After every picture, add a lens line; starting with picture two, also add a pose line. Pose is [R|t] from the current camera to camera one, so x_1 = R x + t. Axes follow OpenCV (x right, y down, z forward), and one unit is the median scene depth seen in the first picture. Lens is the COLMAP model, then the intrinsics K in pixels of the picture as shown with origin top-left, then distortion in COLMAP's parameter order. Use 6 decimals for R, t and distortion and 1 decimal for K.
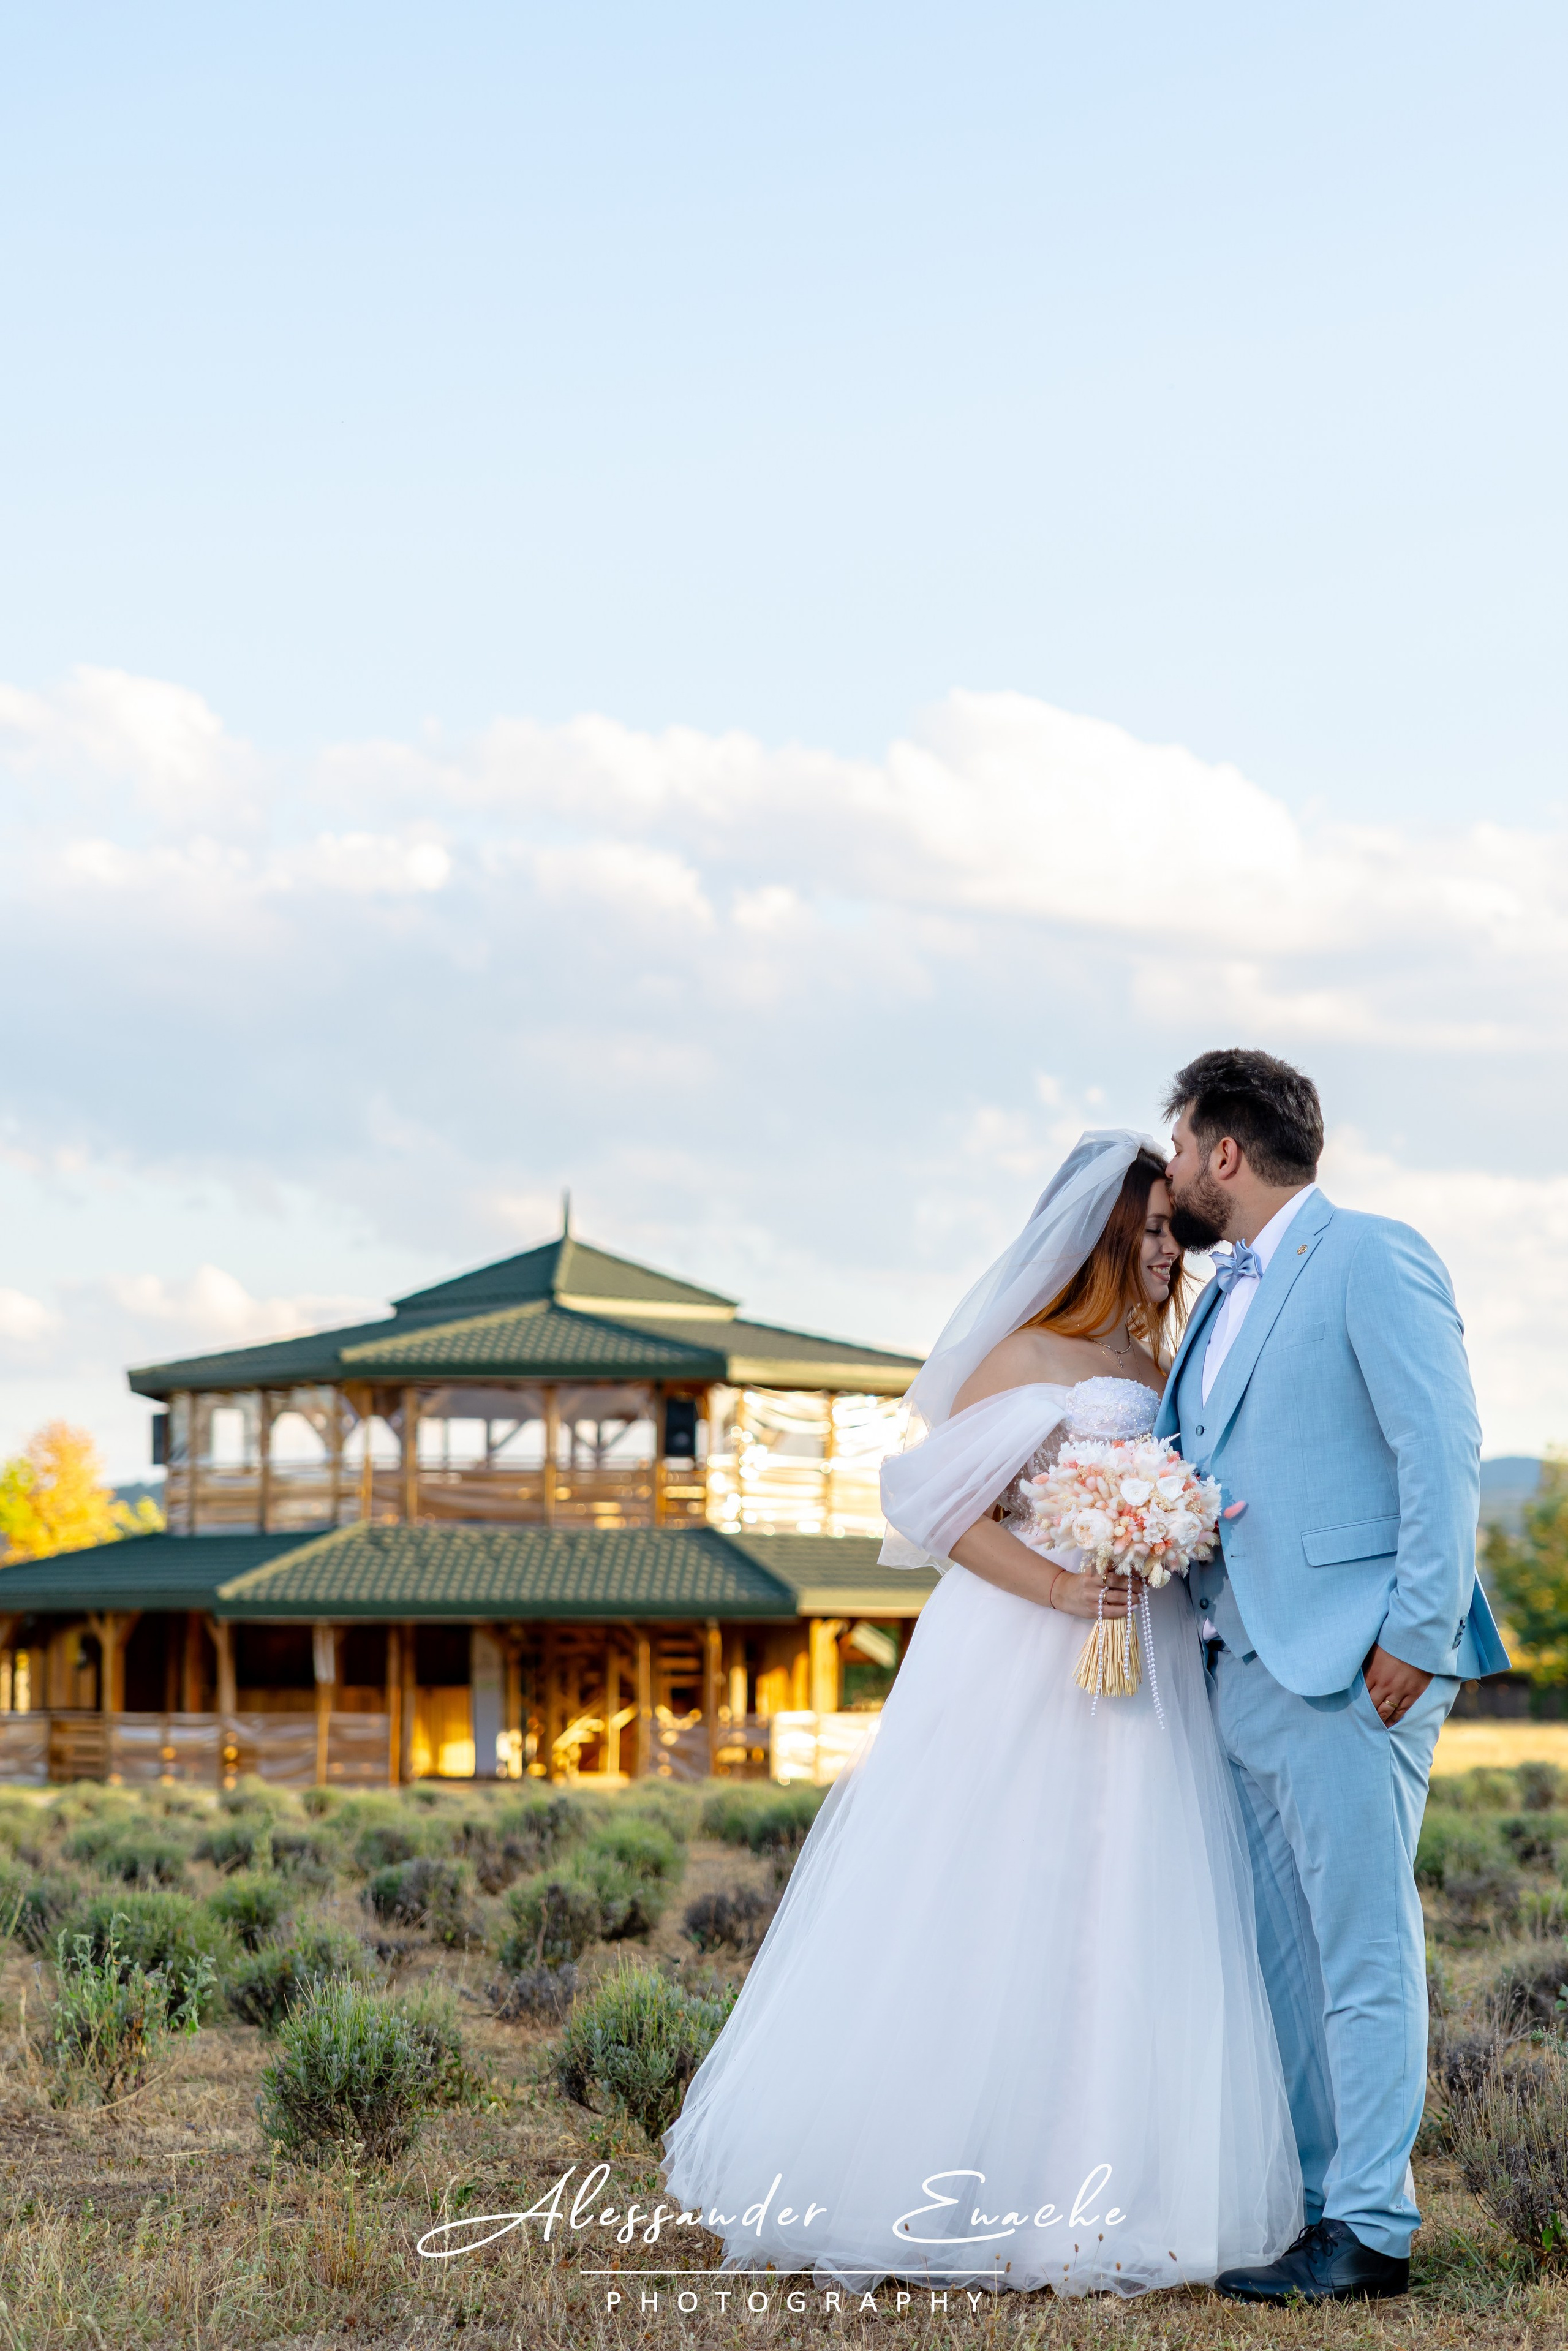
lens RADIAL K [[5932.6, 0, 917.6], [0, 5932.6, 1171.9], [0, 0, 1]] dist [0.060663, -0.182179]
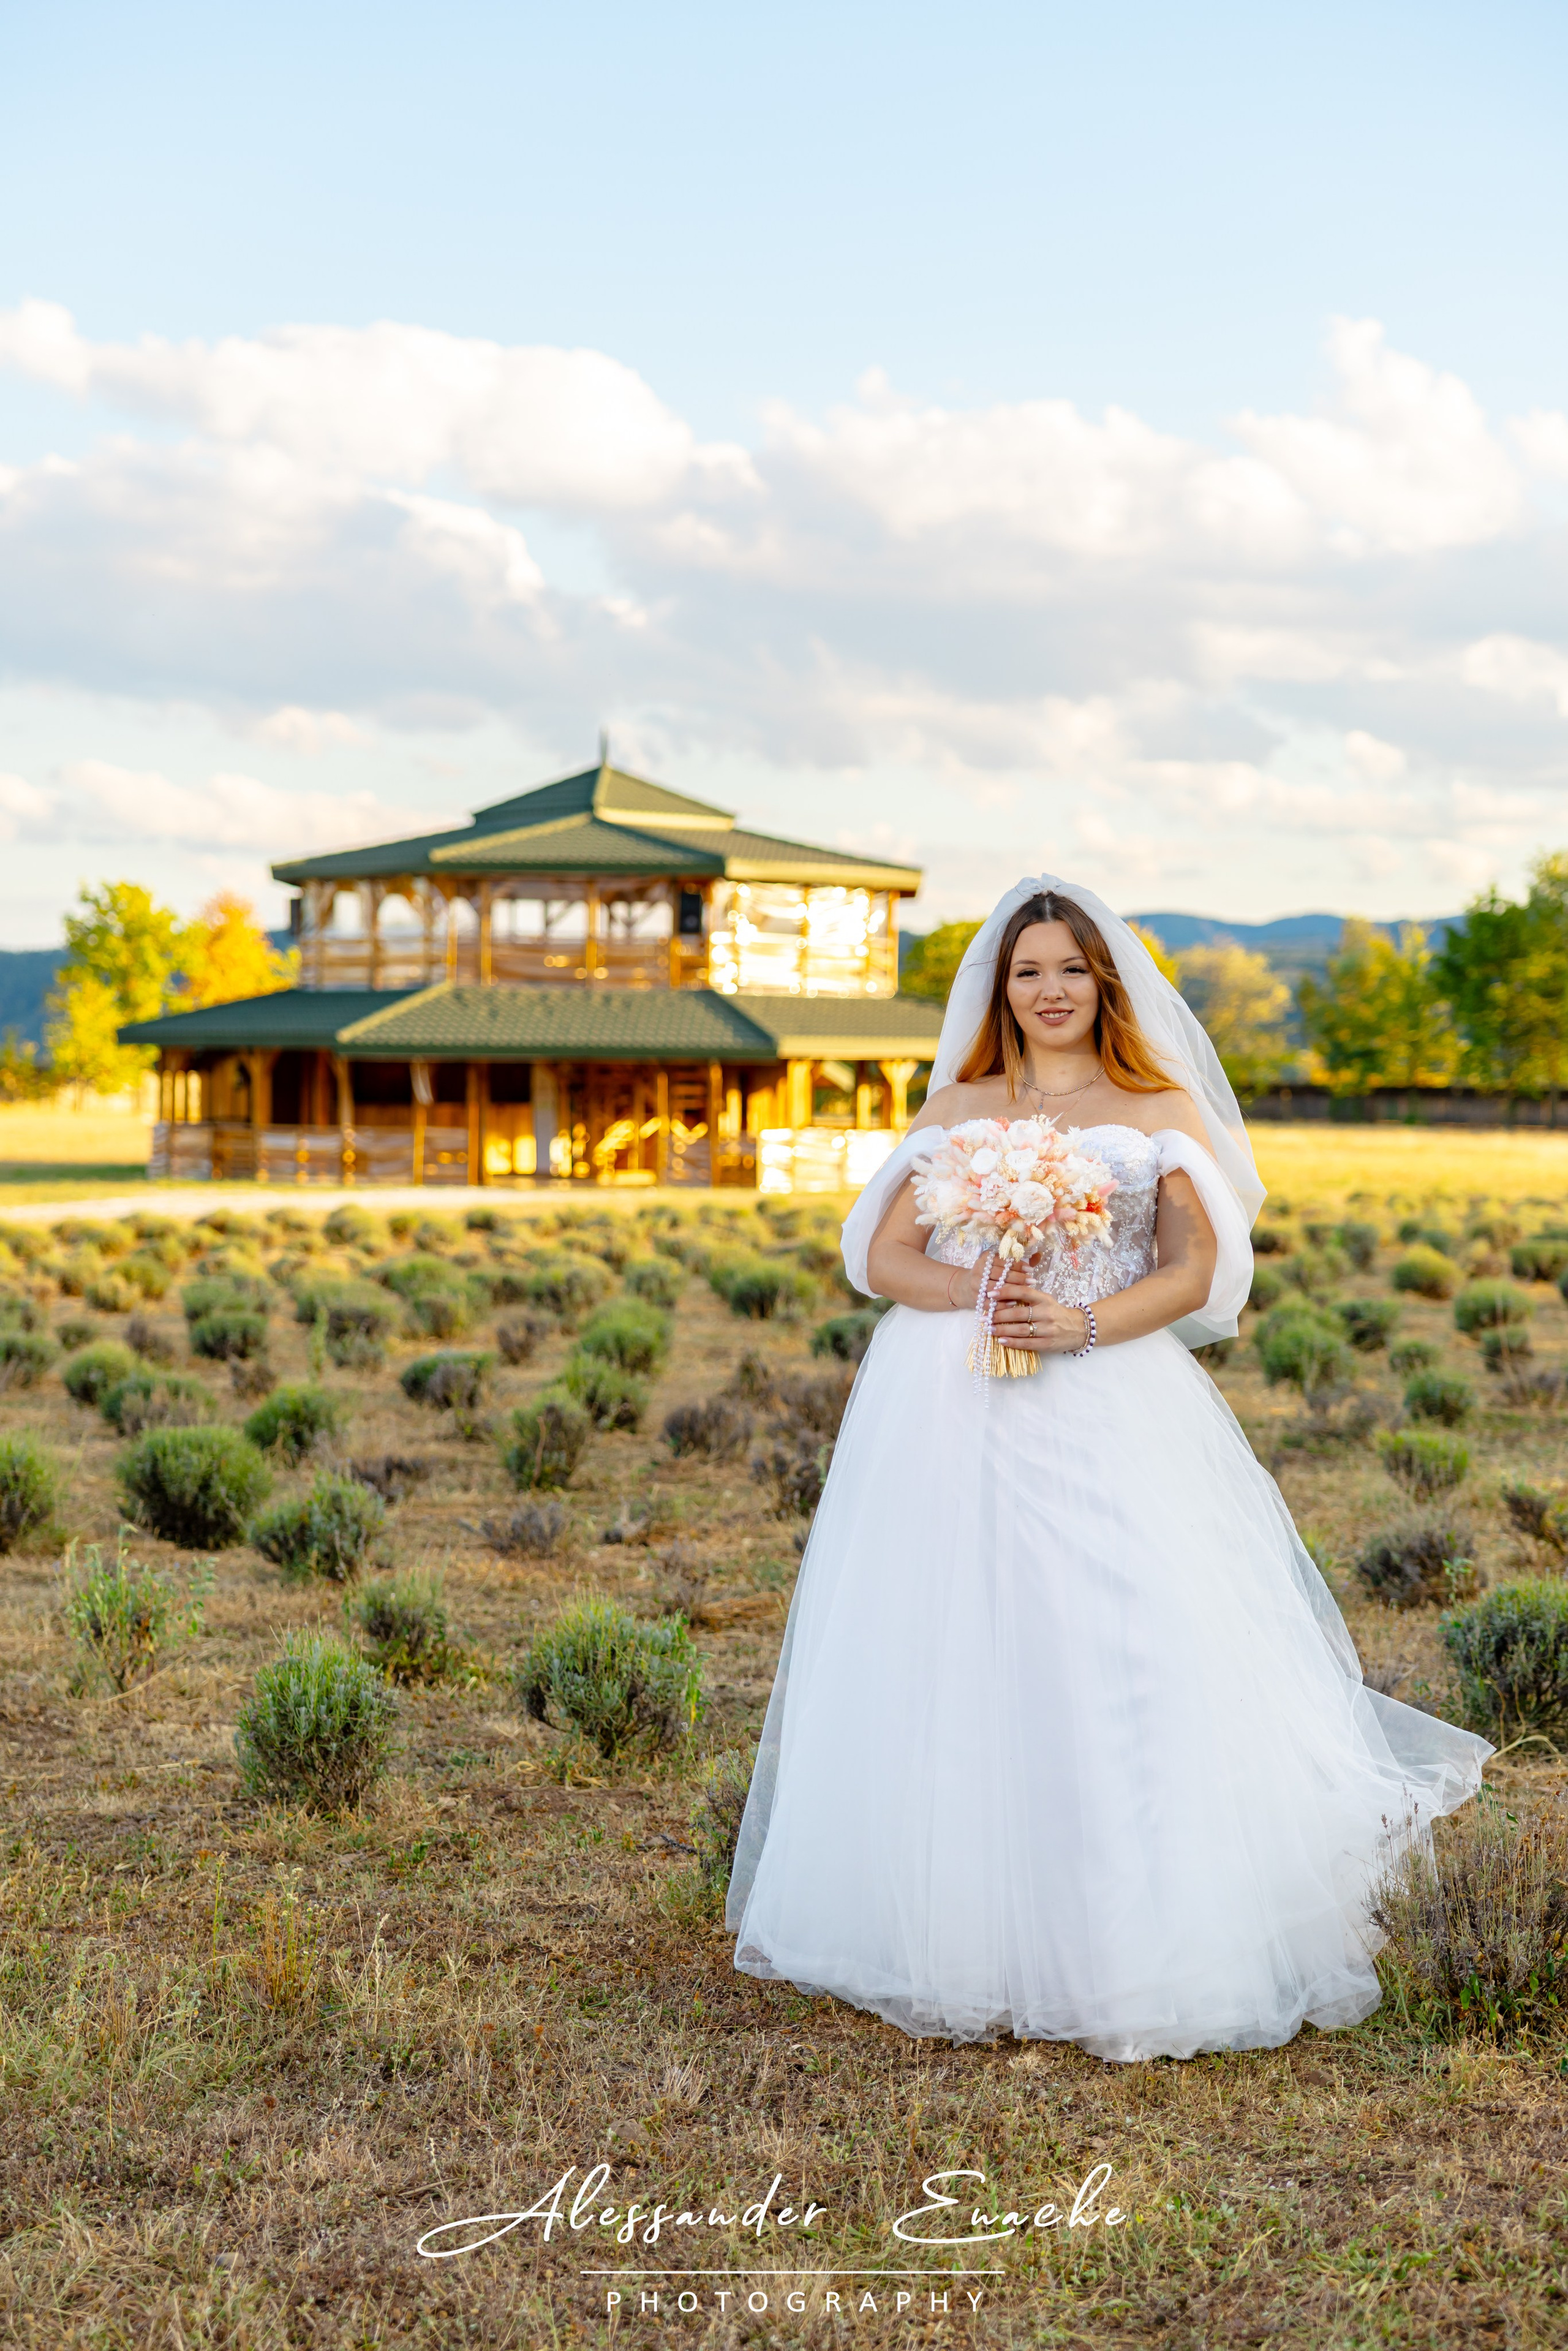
lens RADIAL K [[4218.2, 0, 784.0], [0, 4218.2, 1175.5], [0, 0, 1]] dist [0.042471, -0.051405]
pose [[0.999726, 0.010119, -0.021110, 0.000904], [-0.007549, 0.992930, 0.118461, -0.009833], [0.022160, -0.118269, 0.992734, 0.069413]]
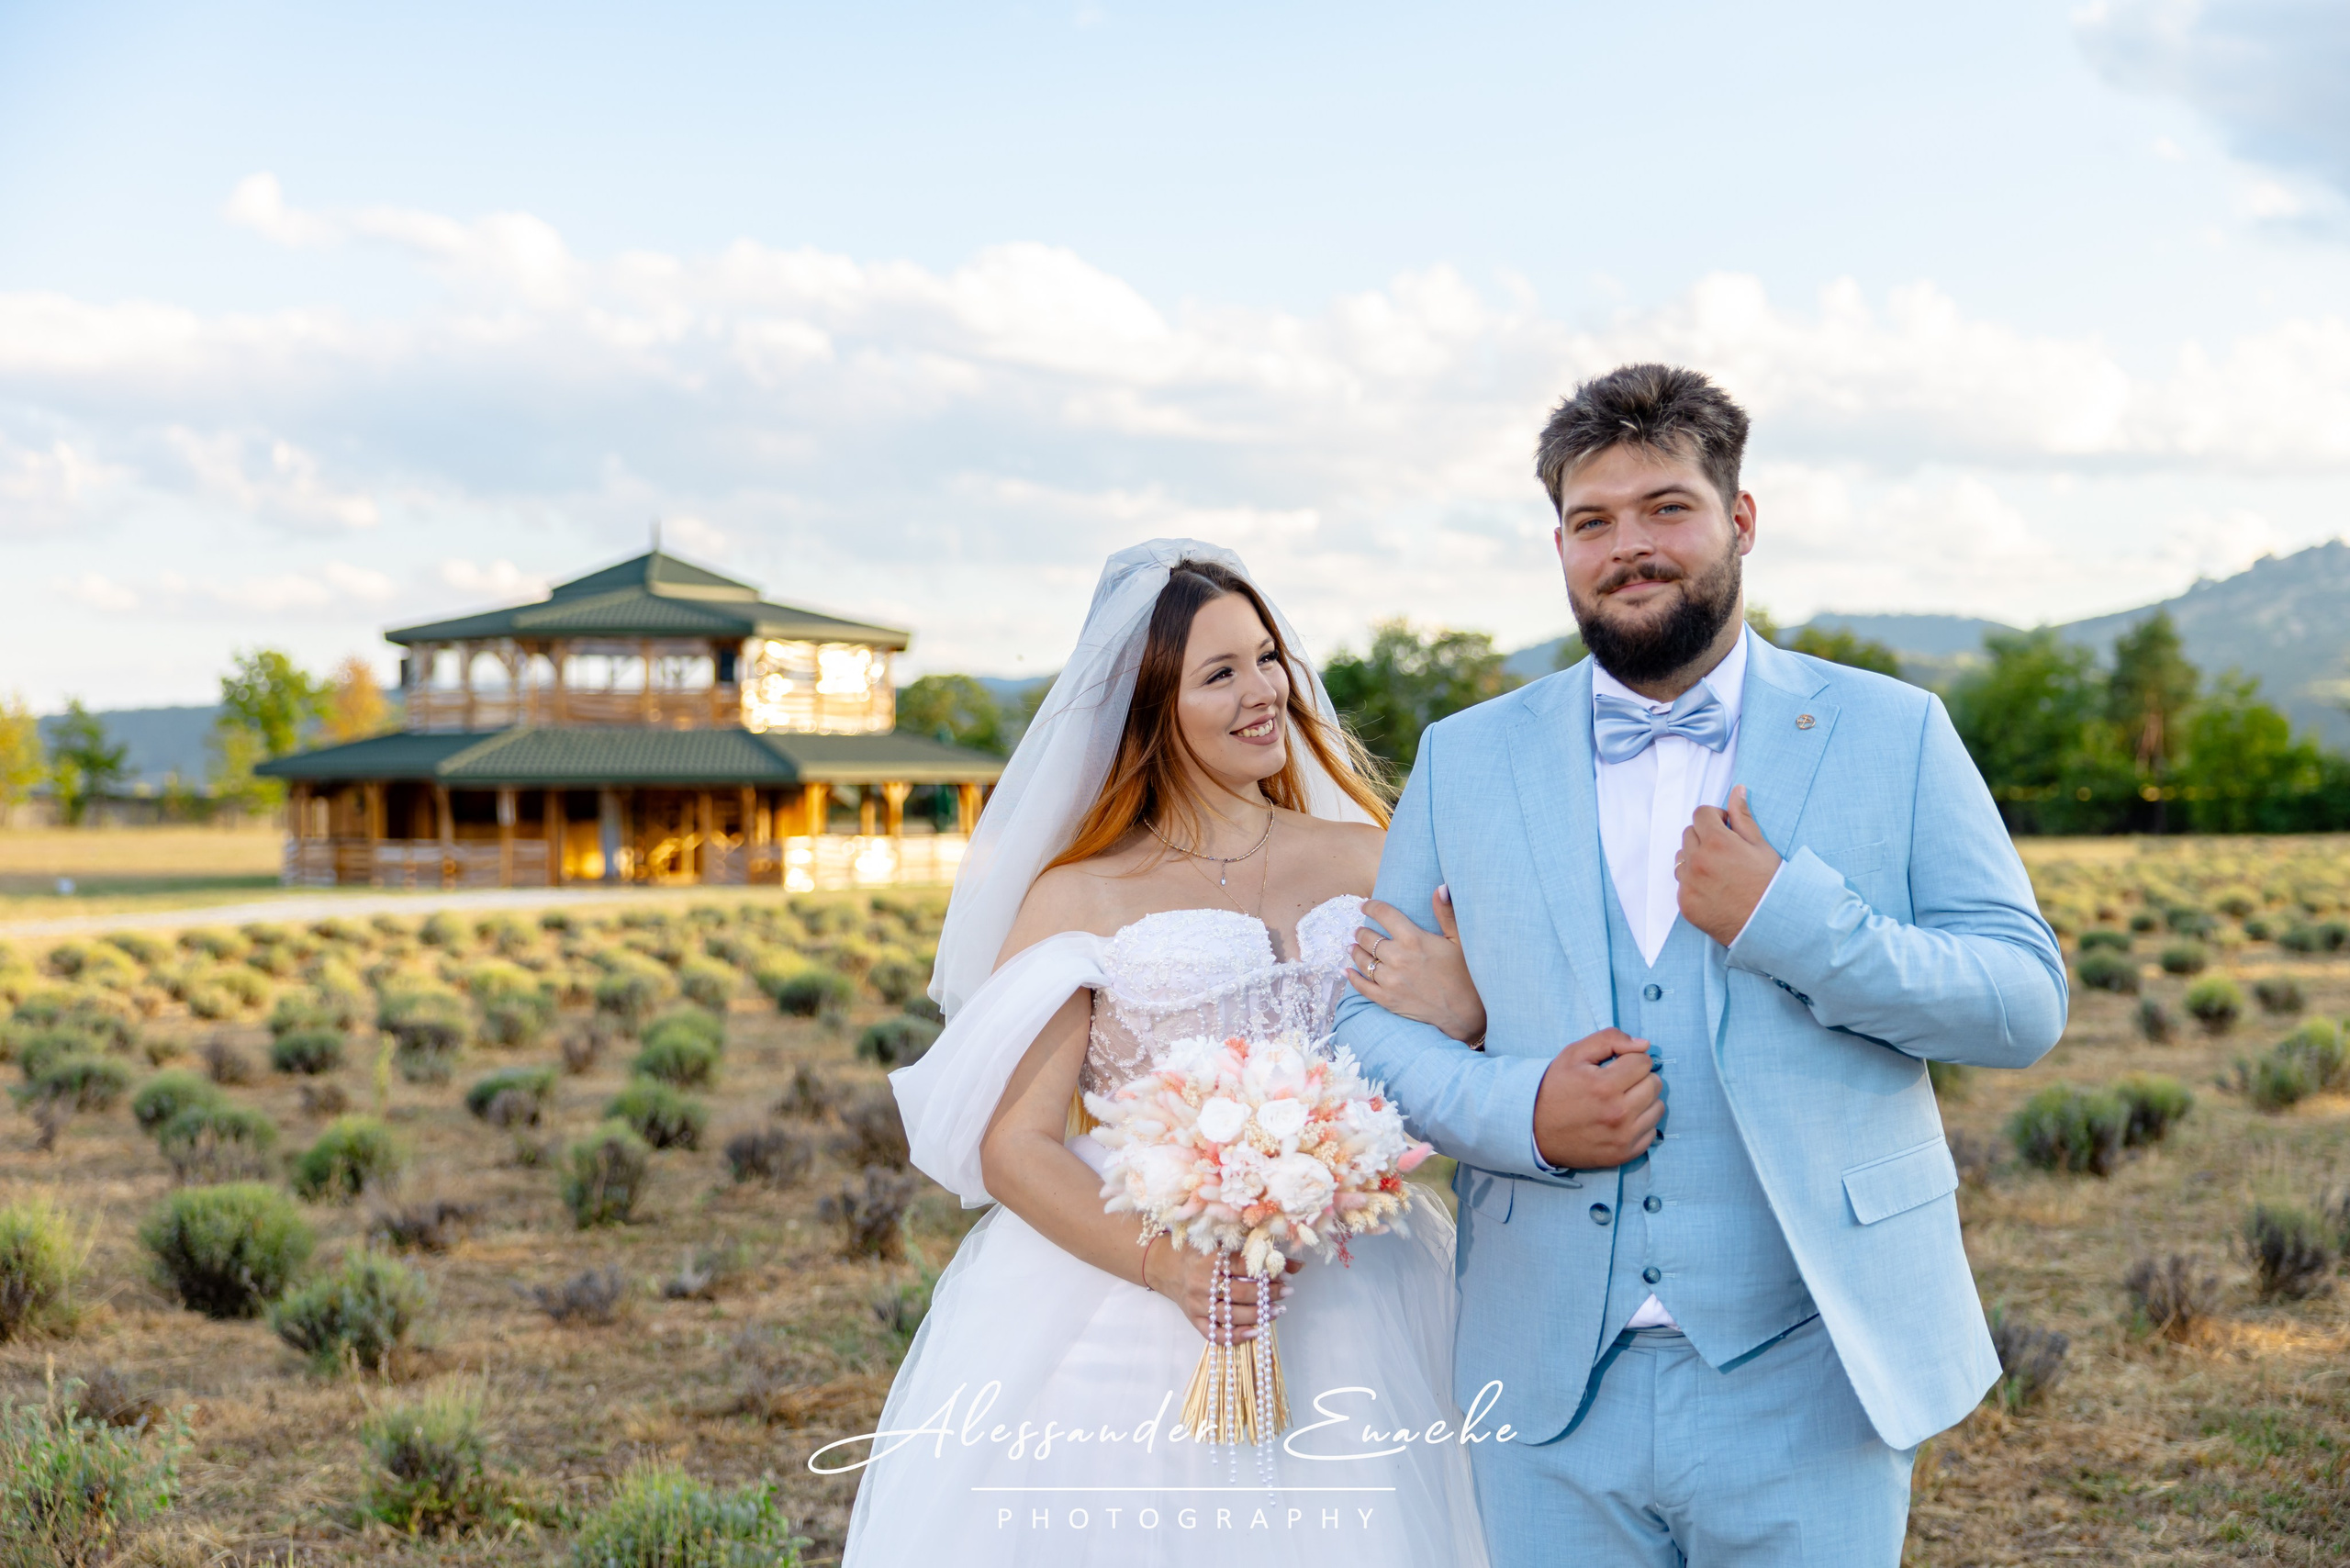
lens RADIAL K [[3026.3, 0, 1175.0], [0, 3026.3, 784.0], [0, 0, 1]] dist [-0.001395, 0.041250]
pose [[0.994437, -0.004295, 0.105241, -0.005179], [-0.005491, 0.995696, 0.092520, -0.002199], [-0.105186, -0.092583, 0.990133, 0.160400]]
